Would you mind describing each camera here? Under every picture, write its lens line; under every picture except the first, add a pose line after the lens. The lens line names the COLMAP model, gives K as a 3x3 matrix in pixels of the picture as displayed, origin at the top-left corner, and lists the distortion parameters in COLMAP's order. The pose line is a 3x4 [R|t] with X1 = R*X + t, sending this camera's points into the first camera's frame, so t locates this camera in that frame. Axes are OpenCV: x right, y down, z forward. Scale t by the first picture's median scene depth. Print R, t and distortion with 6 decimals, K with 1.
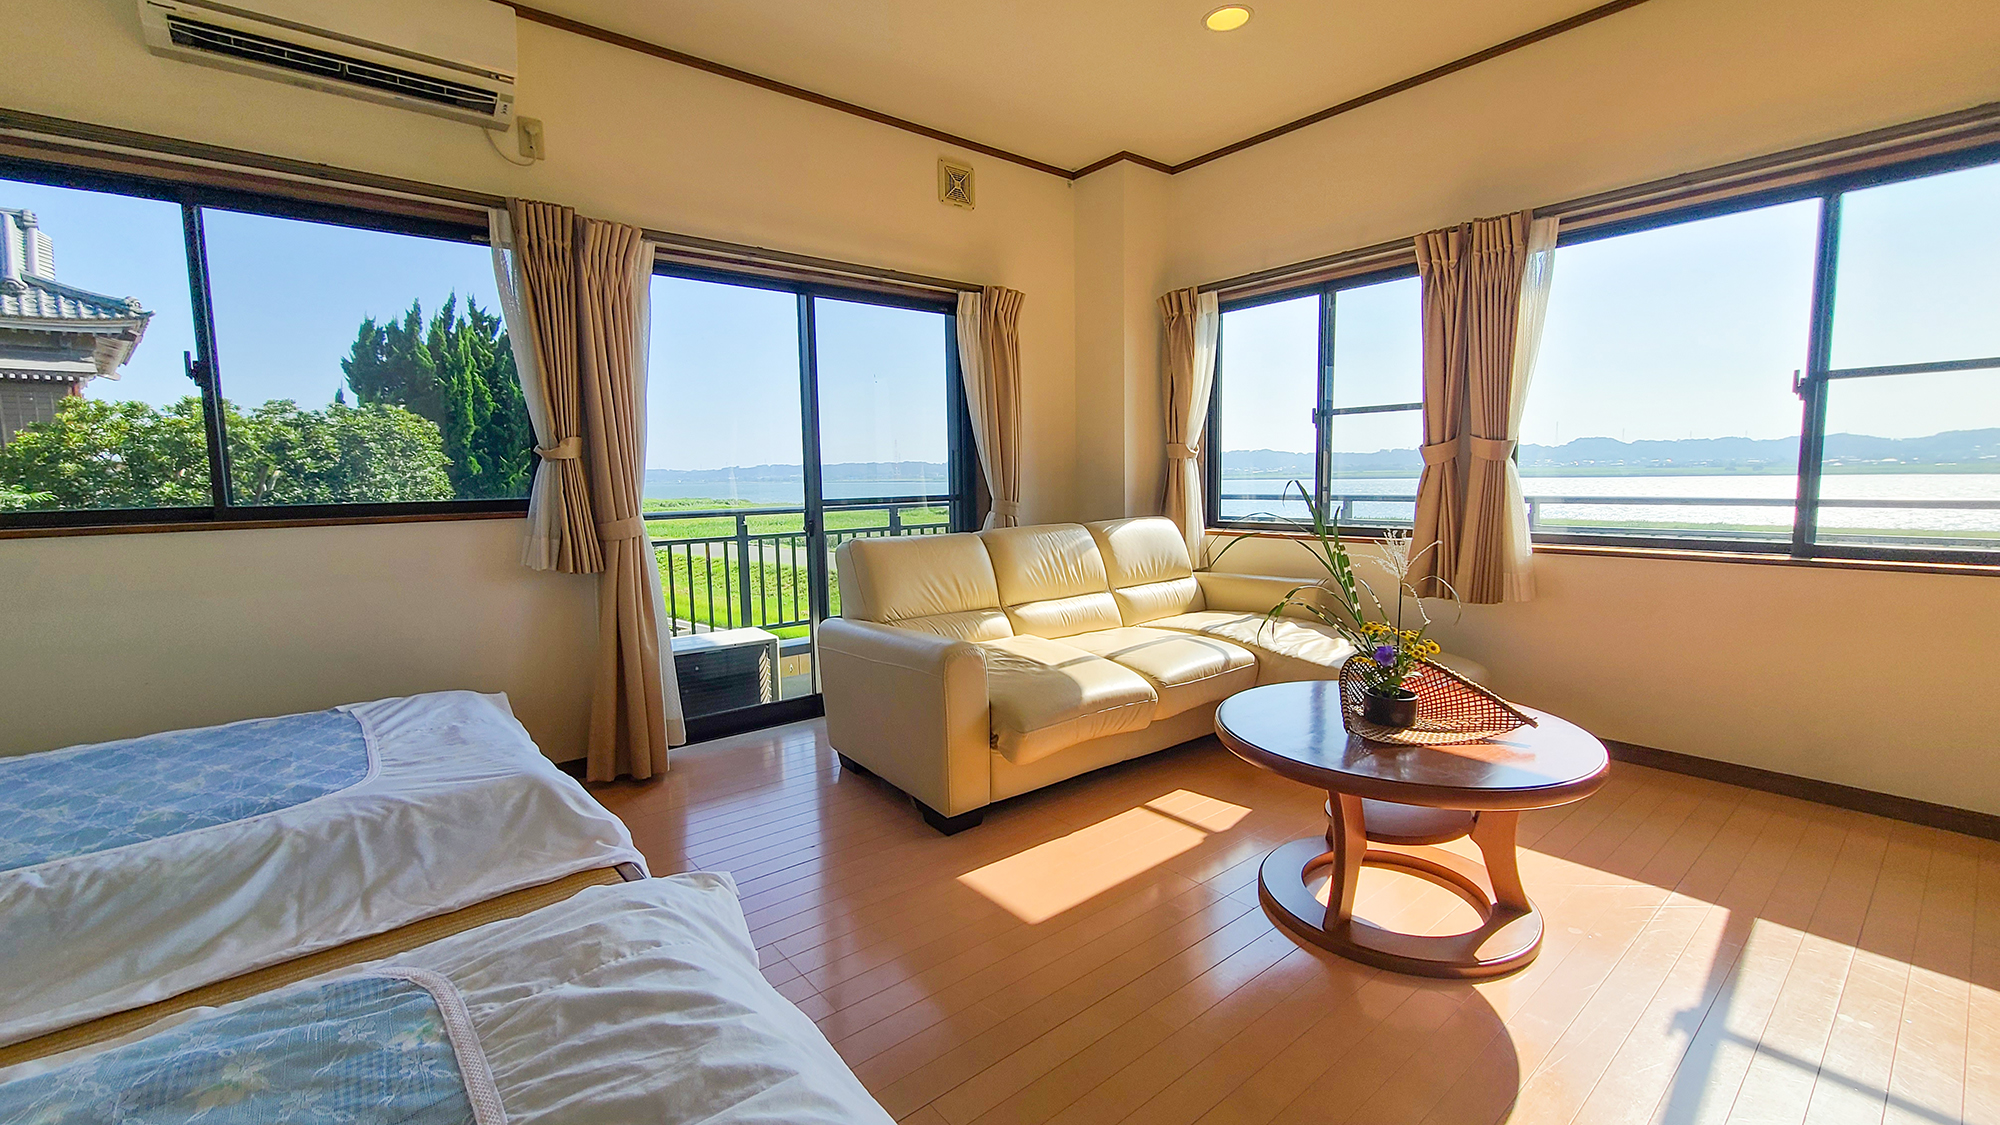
lens RADIAL K [[823.7, 0, 1010.3], [0, 823.7, 561.0], [0, 0, 1]] dist [0.006353, -0.000465]
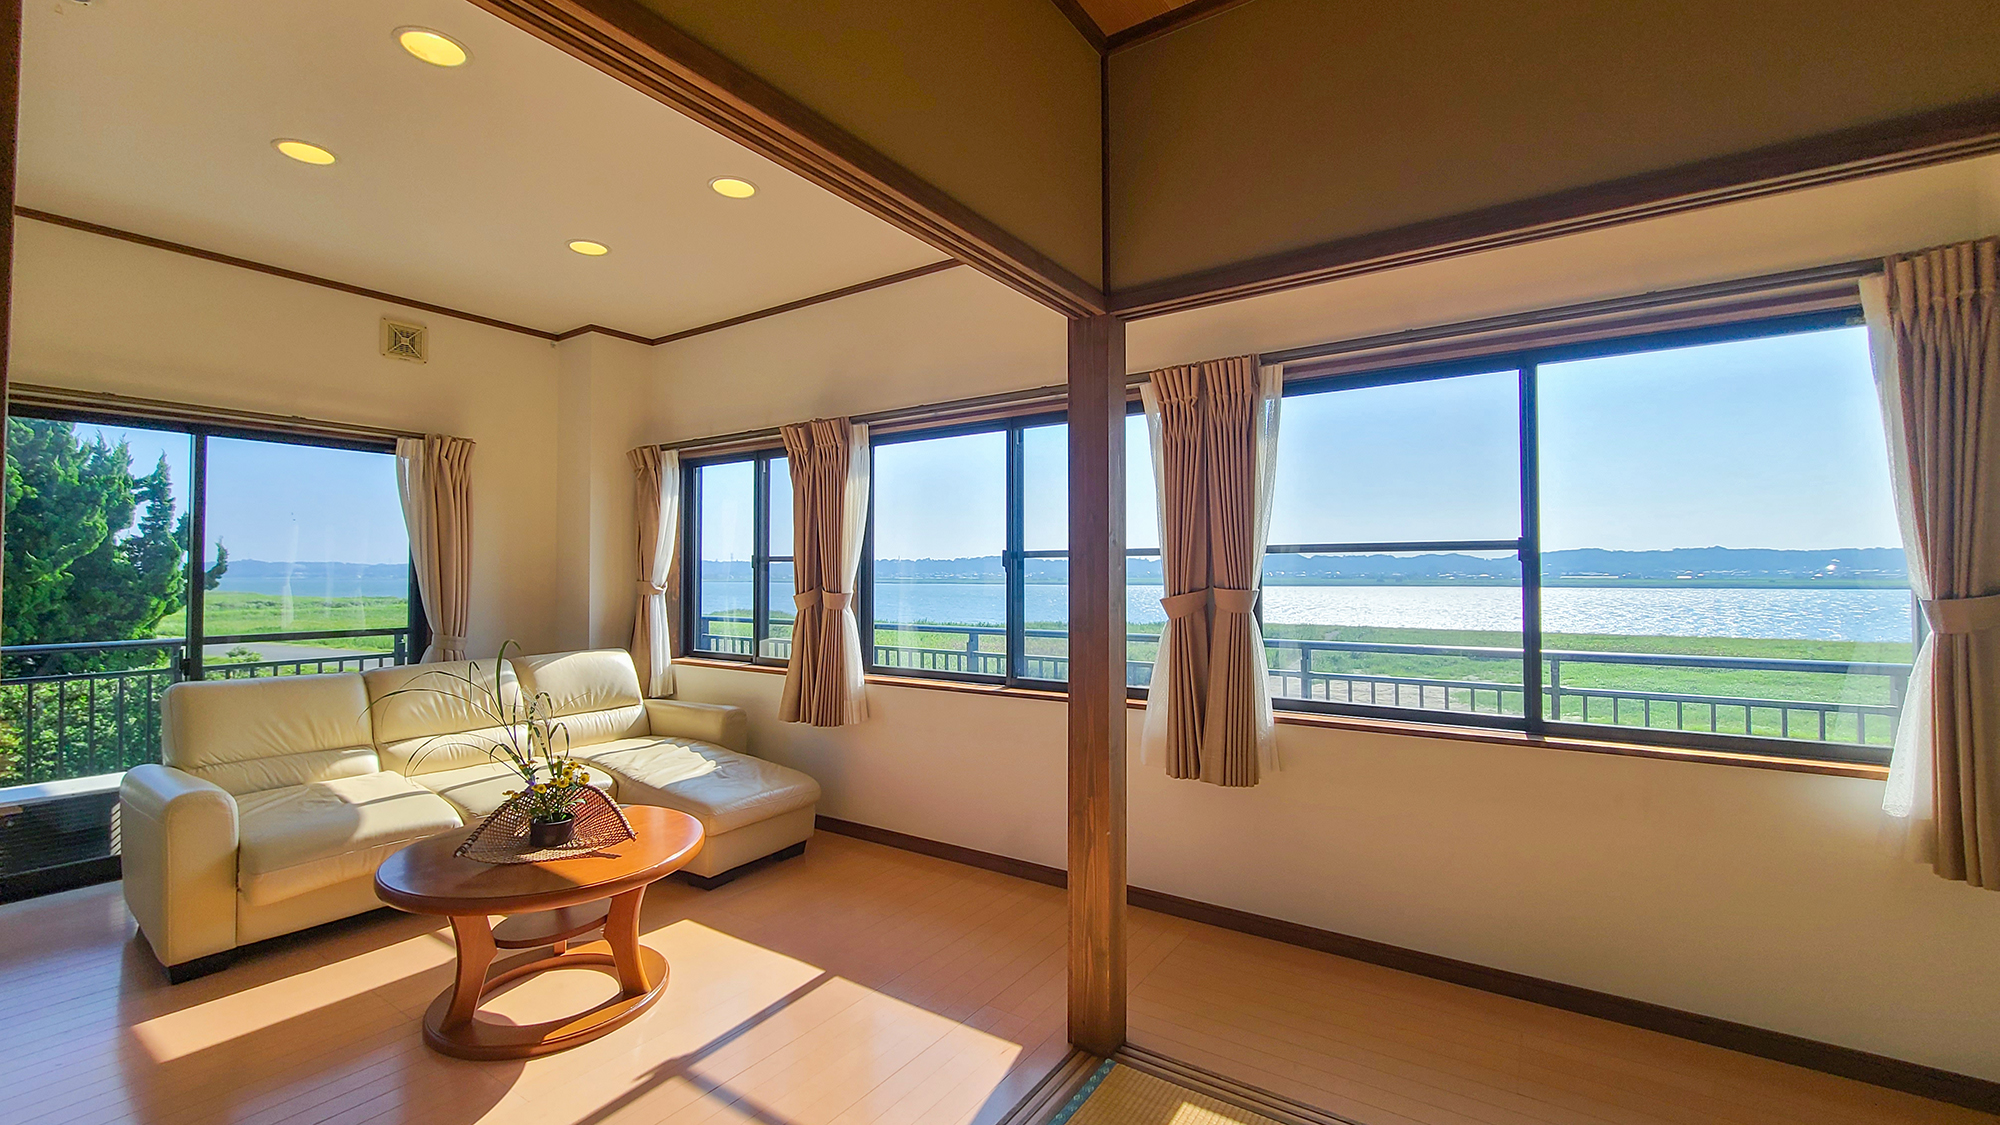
lens RADIAL K [[823.7, 0, 994.6], [0, 823.7, 557.2], [0, 0, 1]] dist [0.006353, -0.000465]
pose [[0.959358, 0.025634, 0.281025, 0.381501], [0.012192, 0.991171, -0.132031, -0.026742], [-0.281928, 0.130091, 0.950575, -0.201732]]
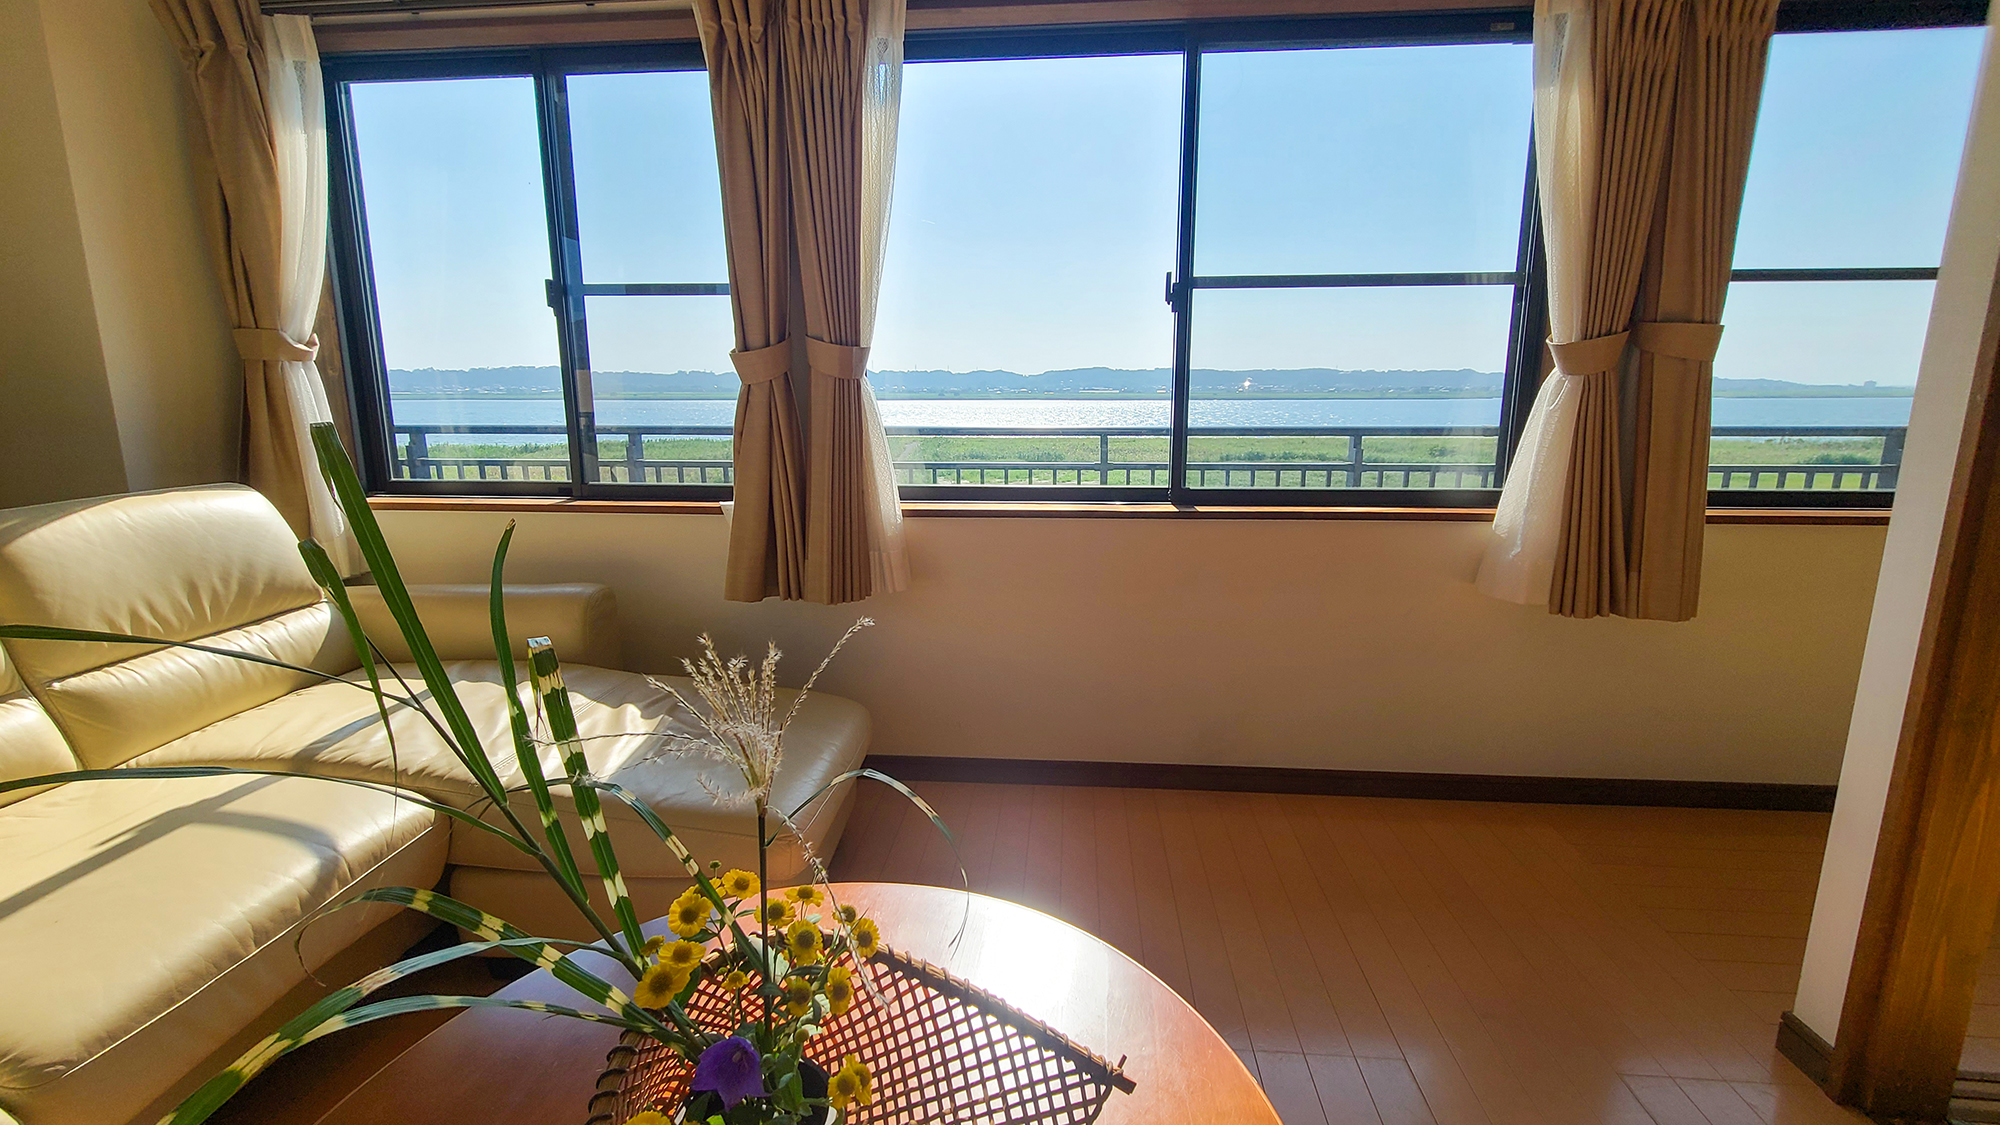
lens RADIAL K [[823.7, 0, 1014.3], [0, 823.7, 519.6], [0, 0, 1]] dist [0.006353, -0.000465]
pose [[0.708222, -0.106672, 0.697884, 0.184455], [0.063124, 0.994128, 0.087894, -0.051158], [-0.703162, -0.018196, 0.710797, 0.375589]]
